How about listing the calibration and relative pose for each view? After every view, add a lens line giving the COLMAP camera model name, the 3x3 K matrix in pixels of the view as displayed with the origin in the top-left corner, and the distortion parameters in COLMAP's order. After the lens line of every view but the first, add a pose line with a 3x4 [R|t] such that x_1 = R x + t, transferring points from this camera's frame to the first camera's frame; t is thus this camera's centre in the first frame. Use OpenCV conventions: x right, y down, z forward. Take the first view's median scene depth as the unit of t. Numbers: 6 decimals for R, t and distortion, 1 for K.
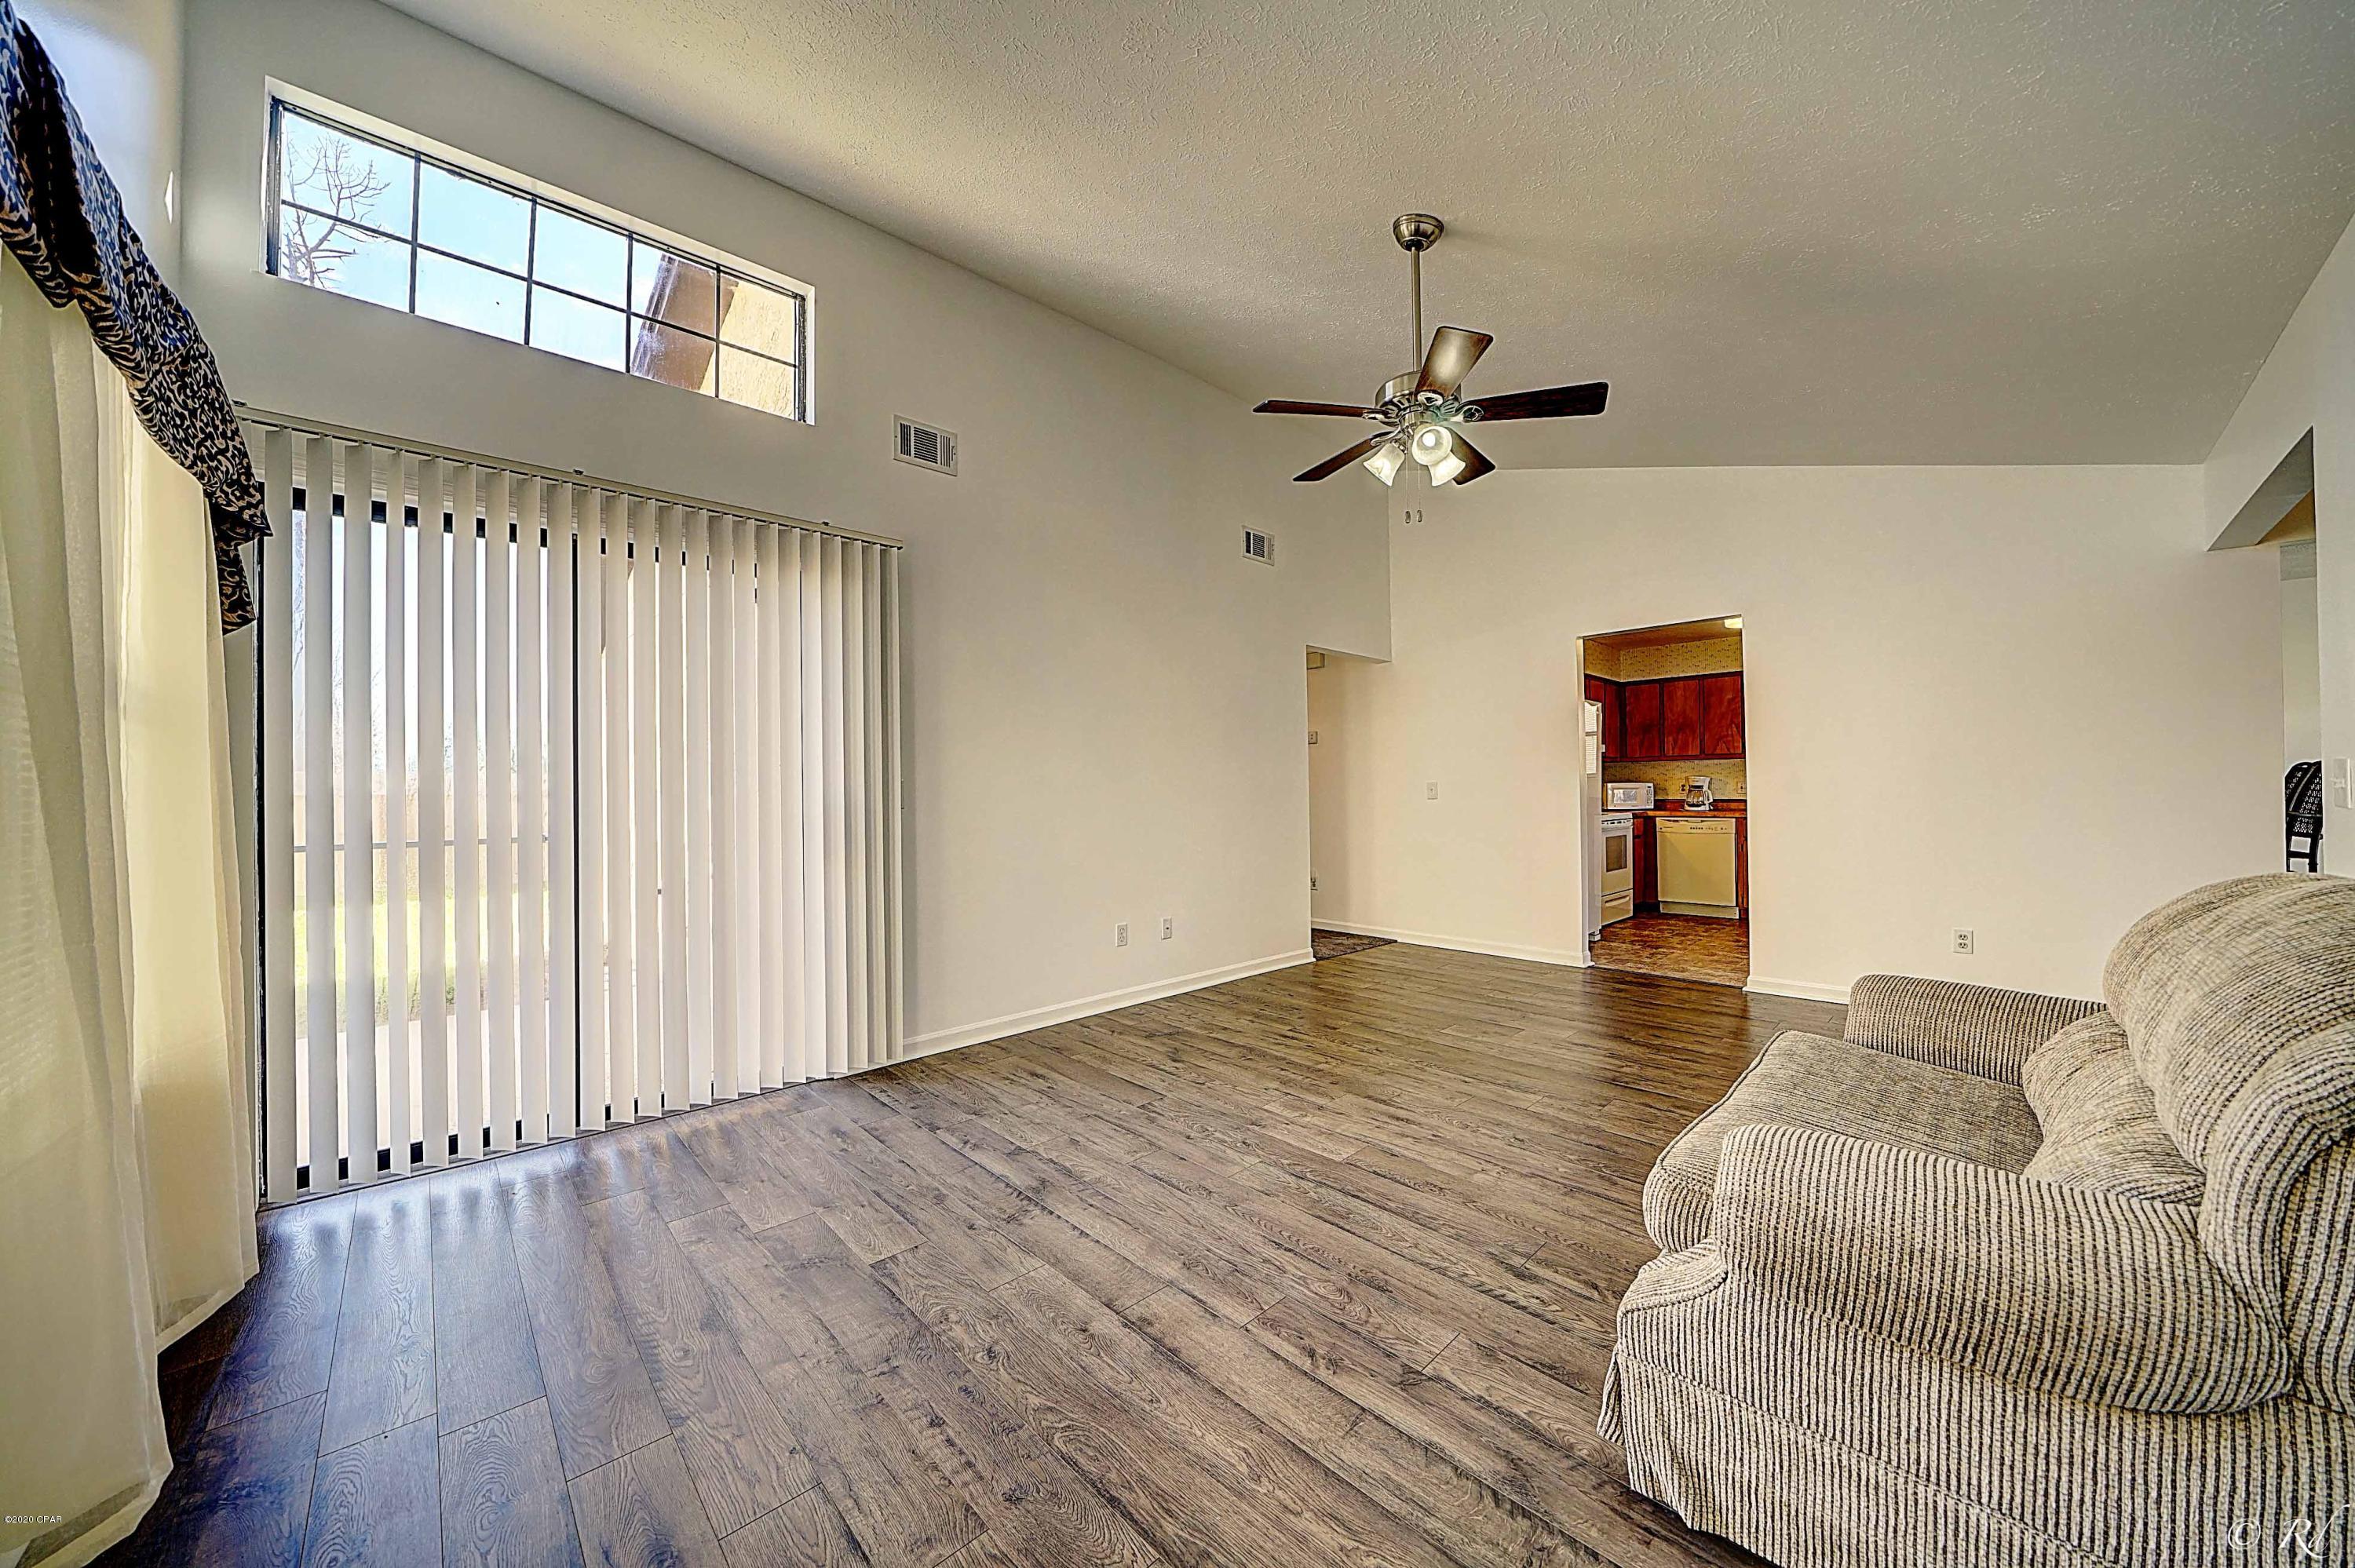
lens RADIAL K [[816.8, 0, 1177.5], [0, 816.8, 784.0], [0, 0, 1]] dist [-0.022165, 0.000048]
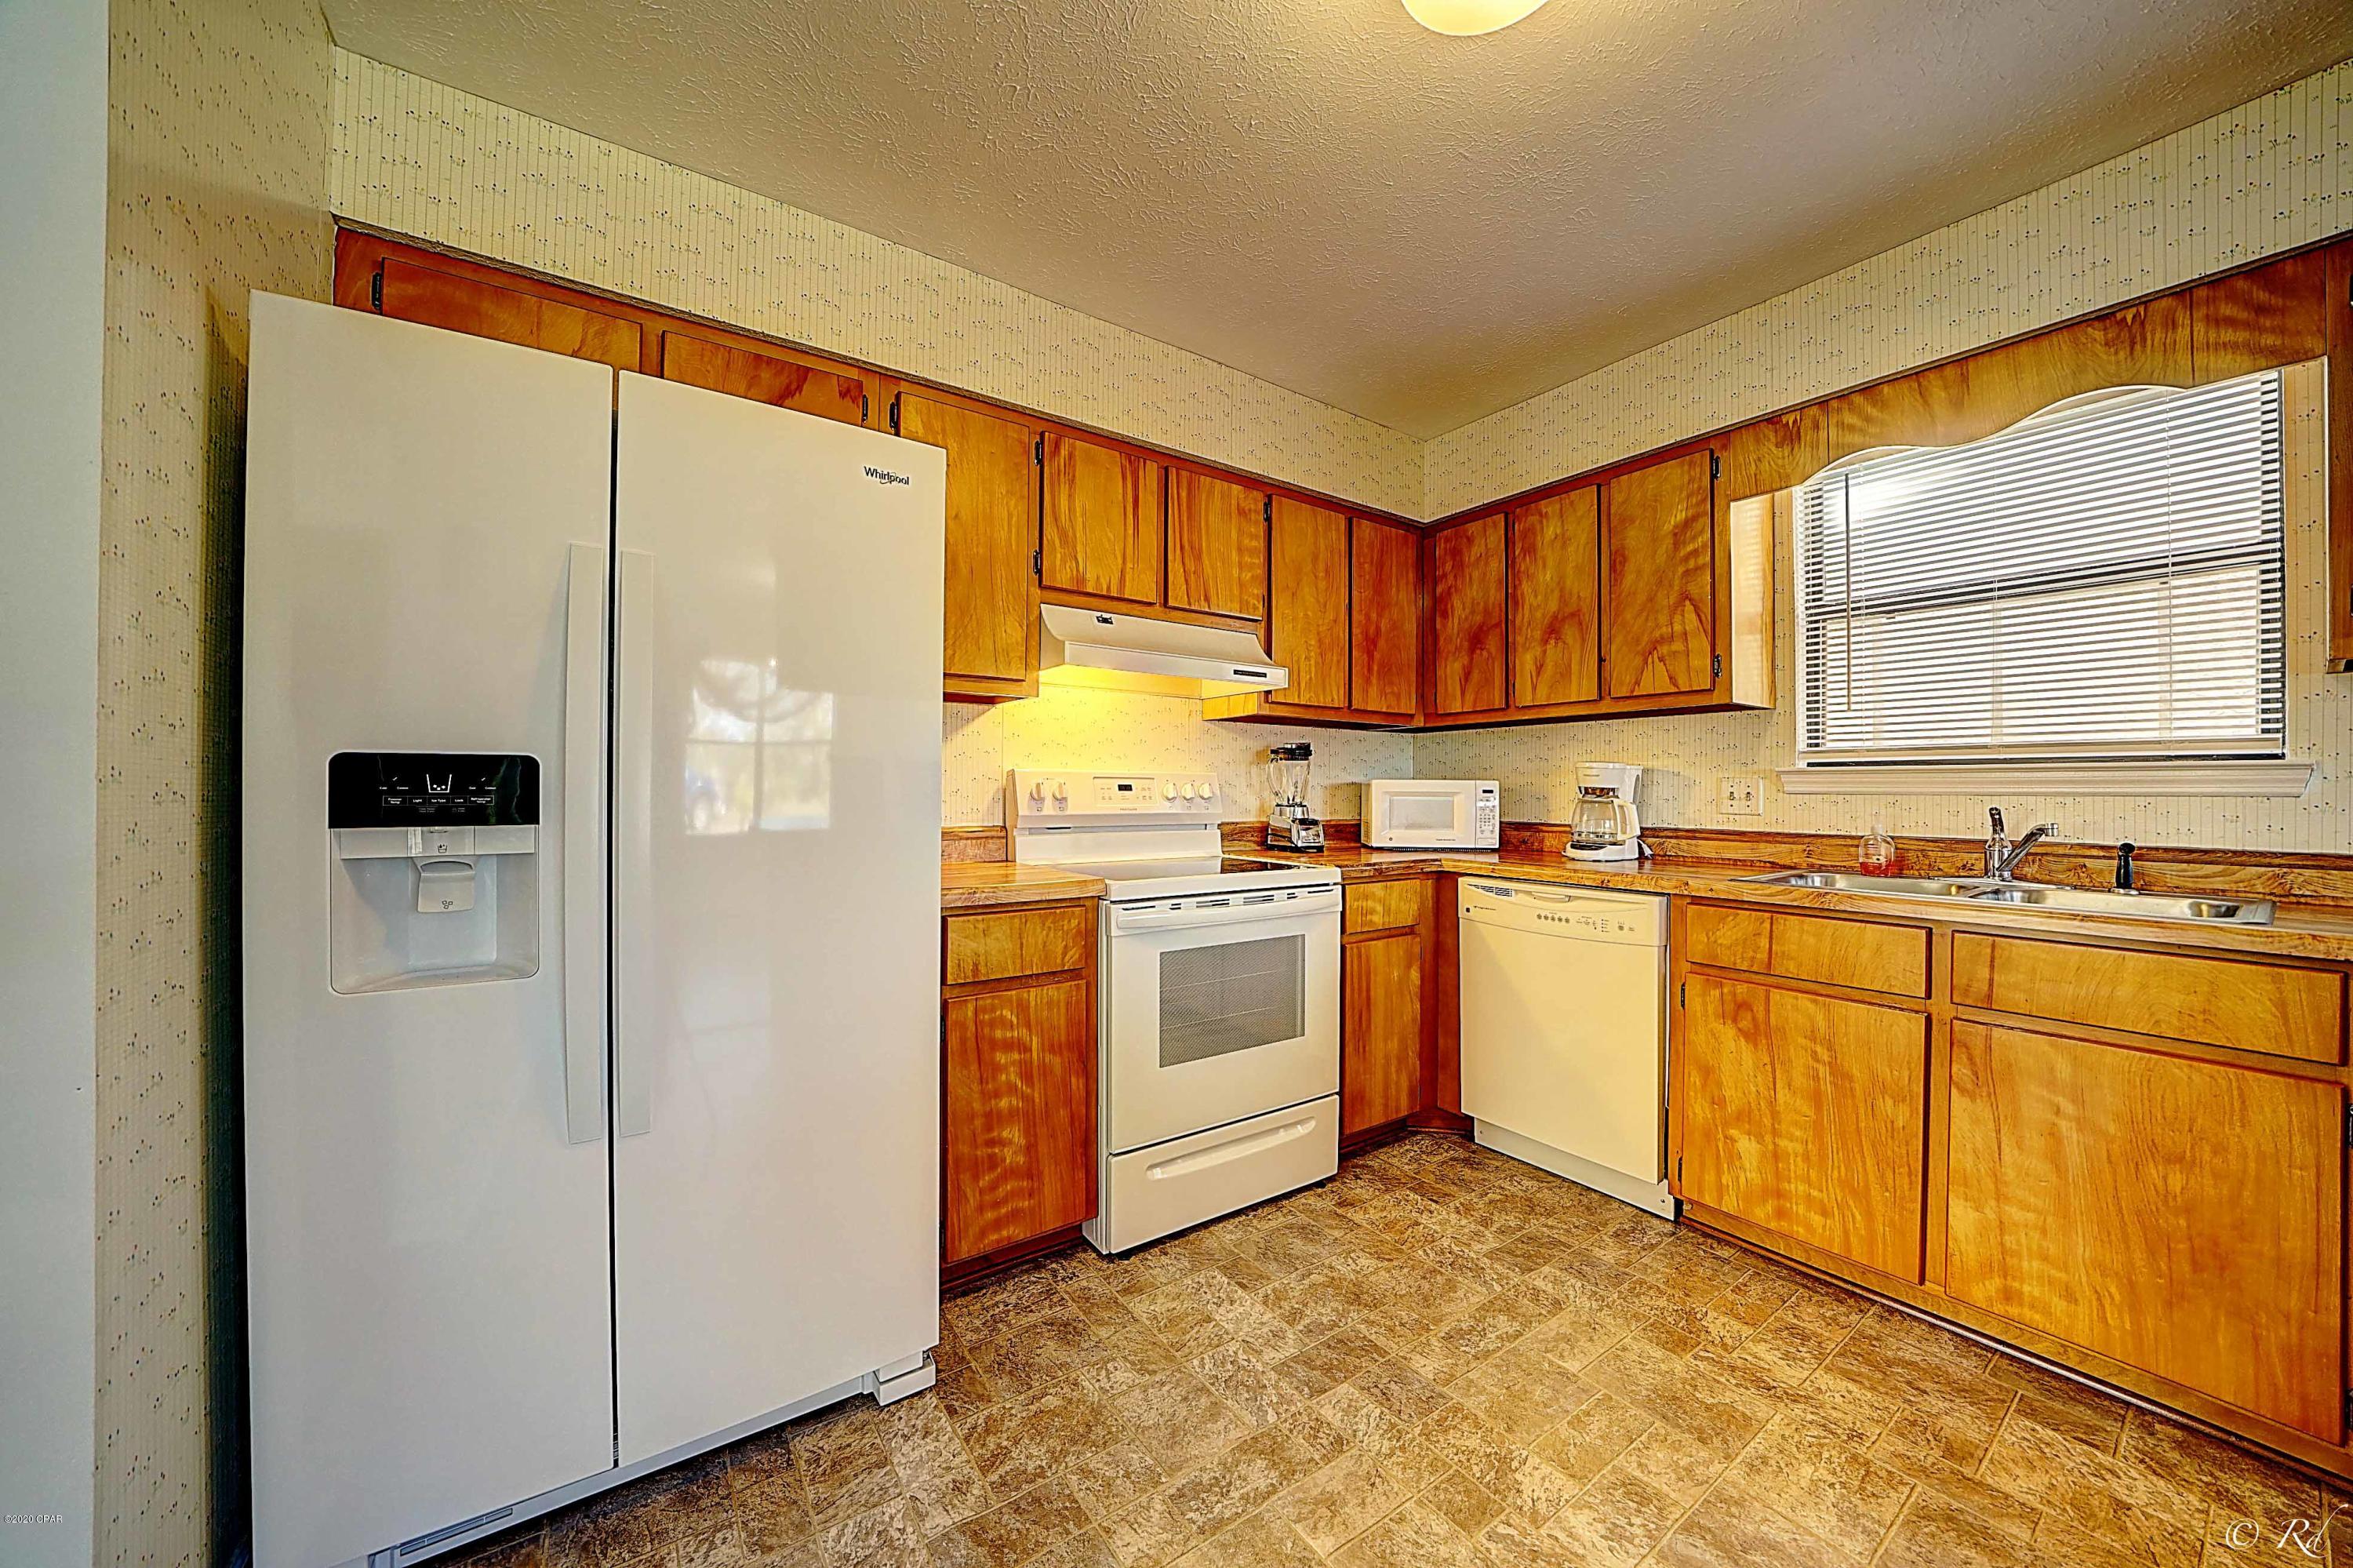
lens RADIAL K [[816.3, 0, 1176.5], [0, 816.3, 784.0], [0, 0, 1]] dist [-0.022165, 0.000048]
pose [[0.987978, 0.009924, -0.154276, 0.503574], [-0.009731, 0.999951, 0.002009, 0.001150], [0.154288, -0.000484, 0.988026, 0.607241]]
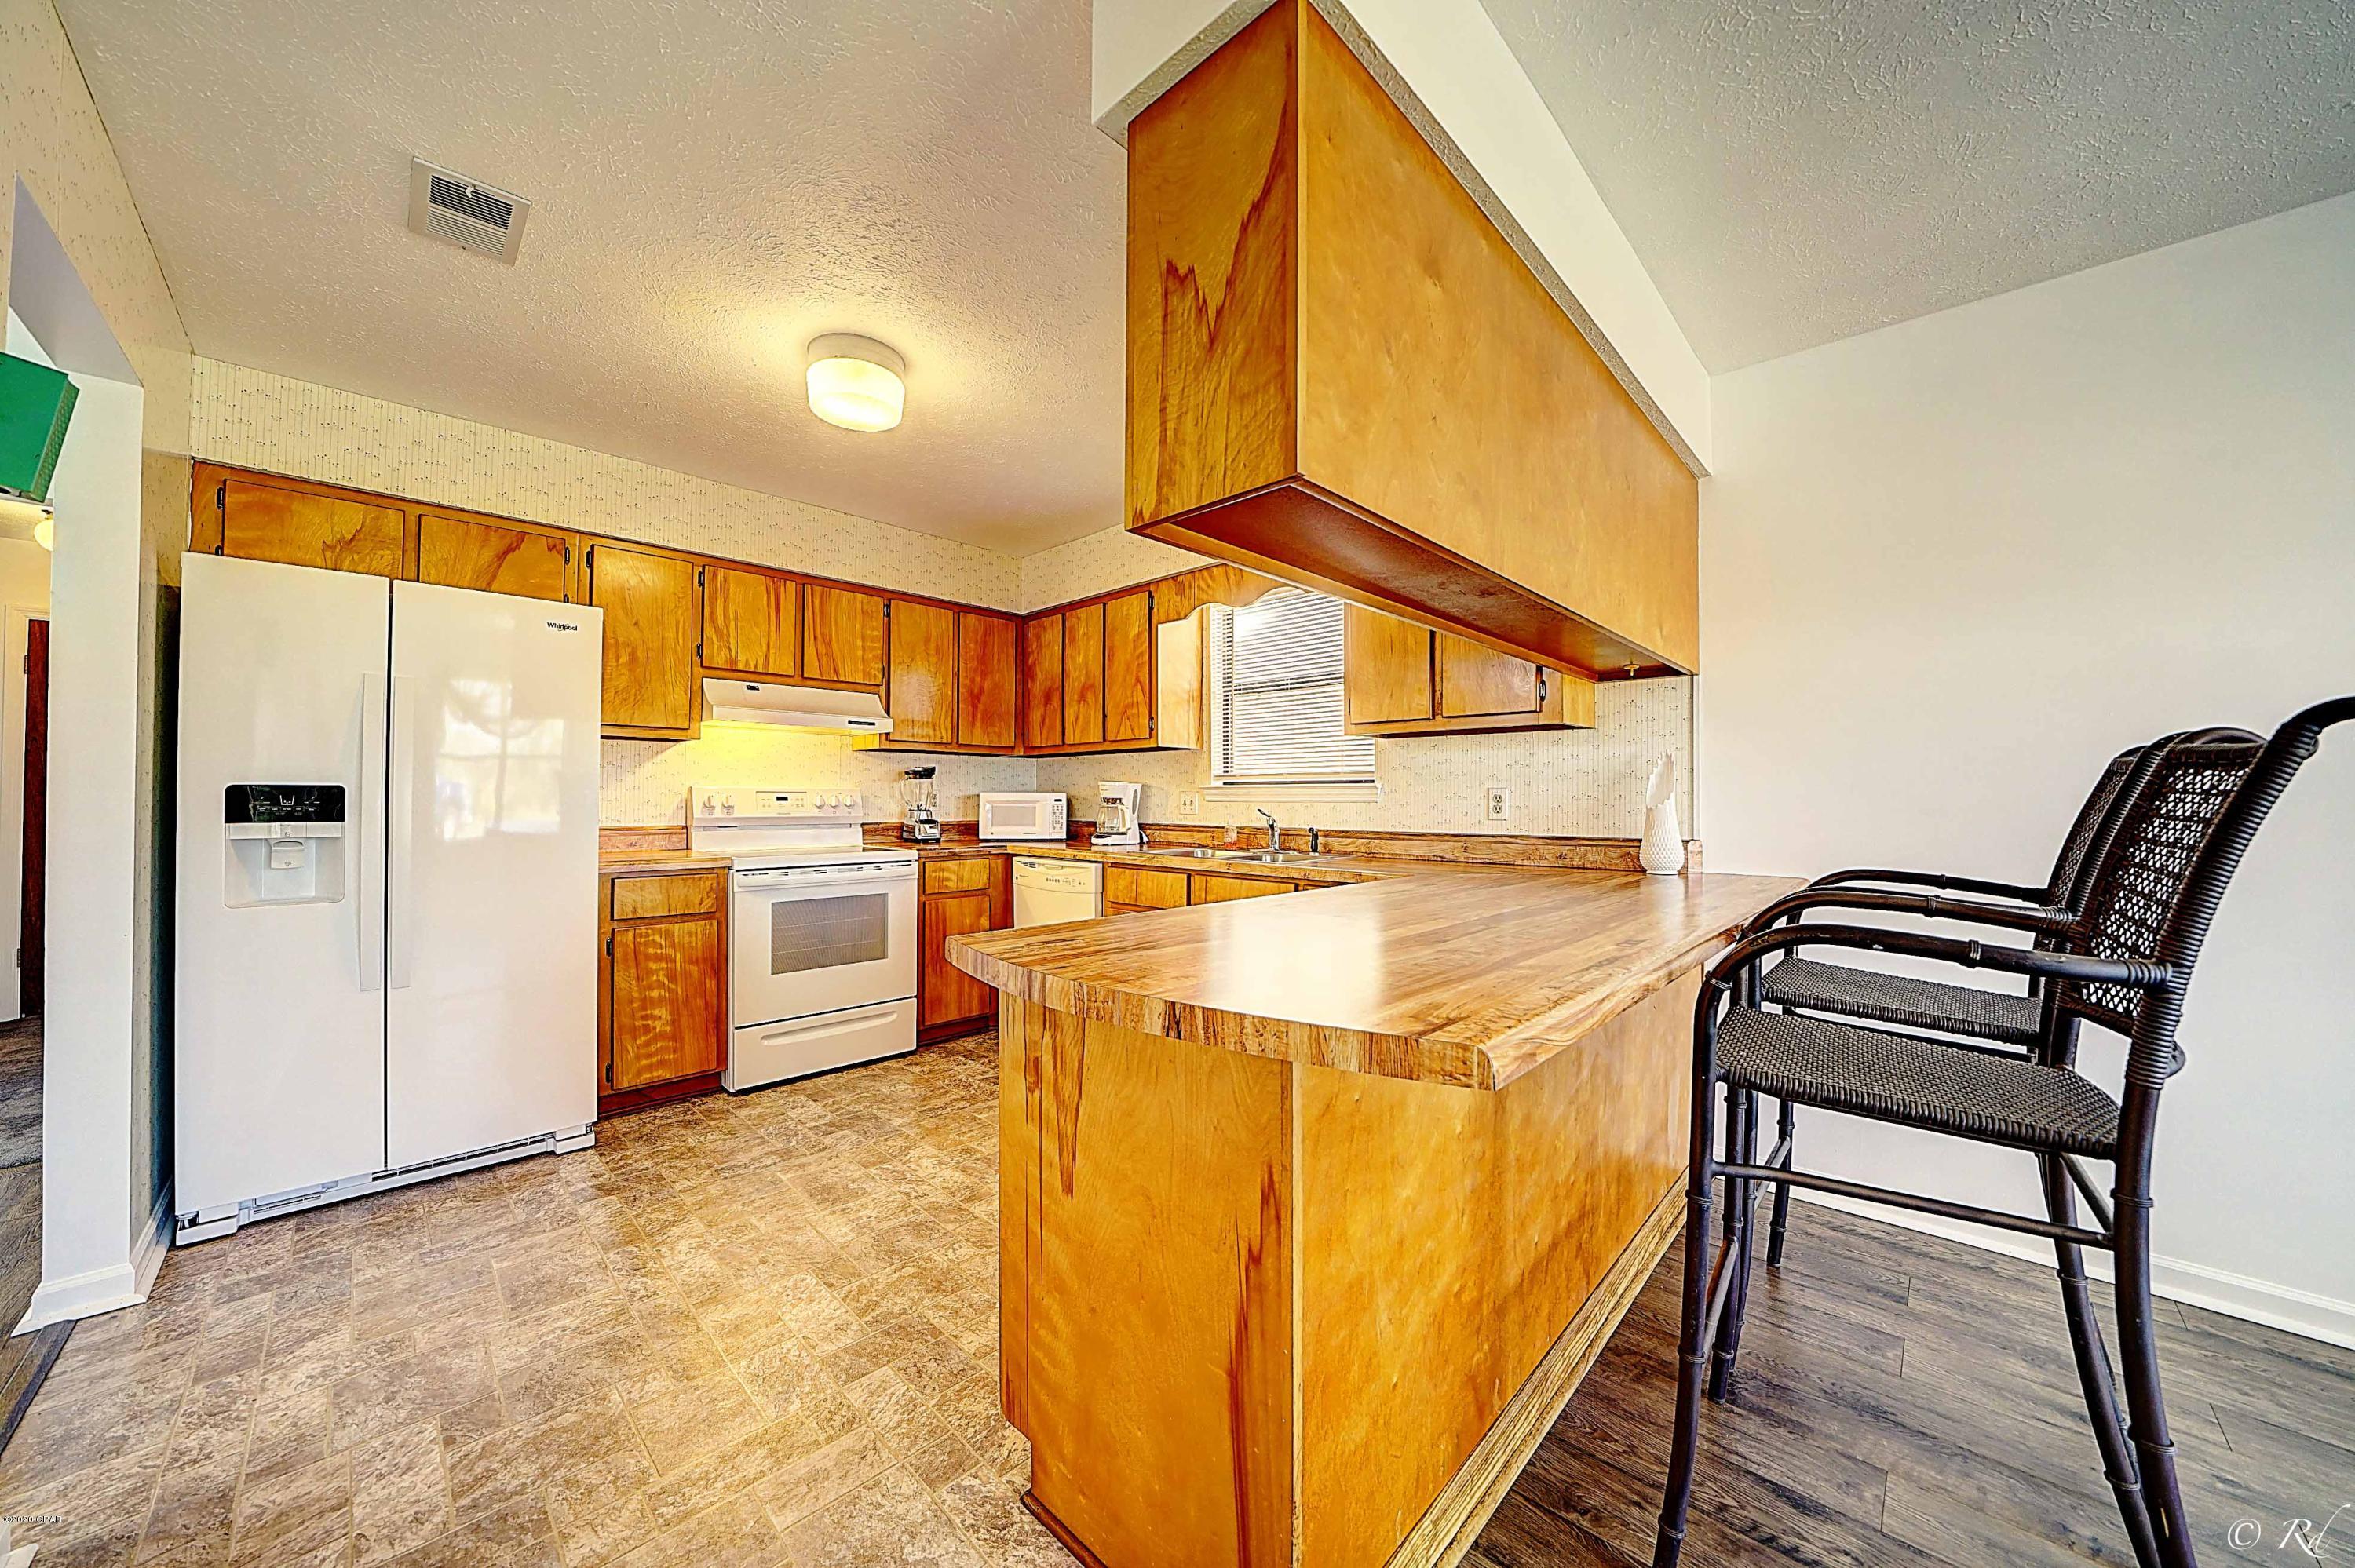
lens RADIAL K [[816.8, 0, 1177.5], [0, 816.8, 784.0], [0, 0, 1]] dist [-0.022165, 0.000048]
pose [[0.999216, 0.008424, 0.038685, 0.652699], [-0.008121, 0.999935, -0.007980, -0.003405], [-0.038750, 0.007659, 0.999220, 0.436991]]
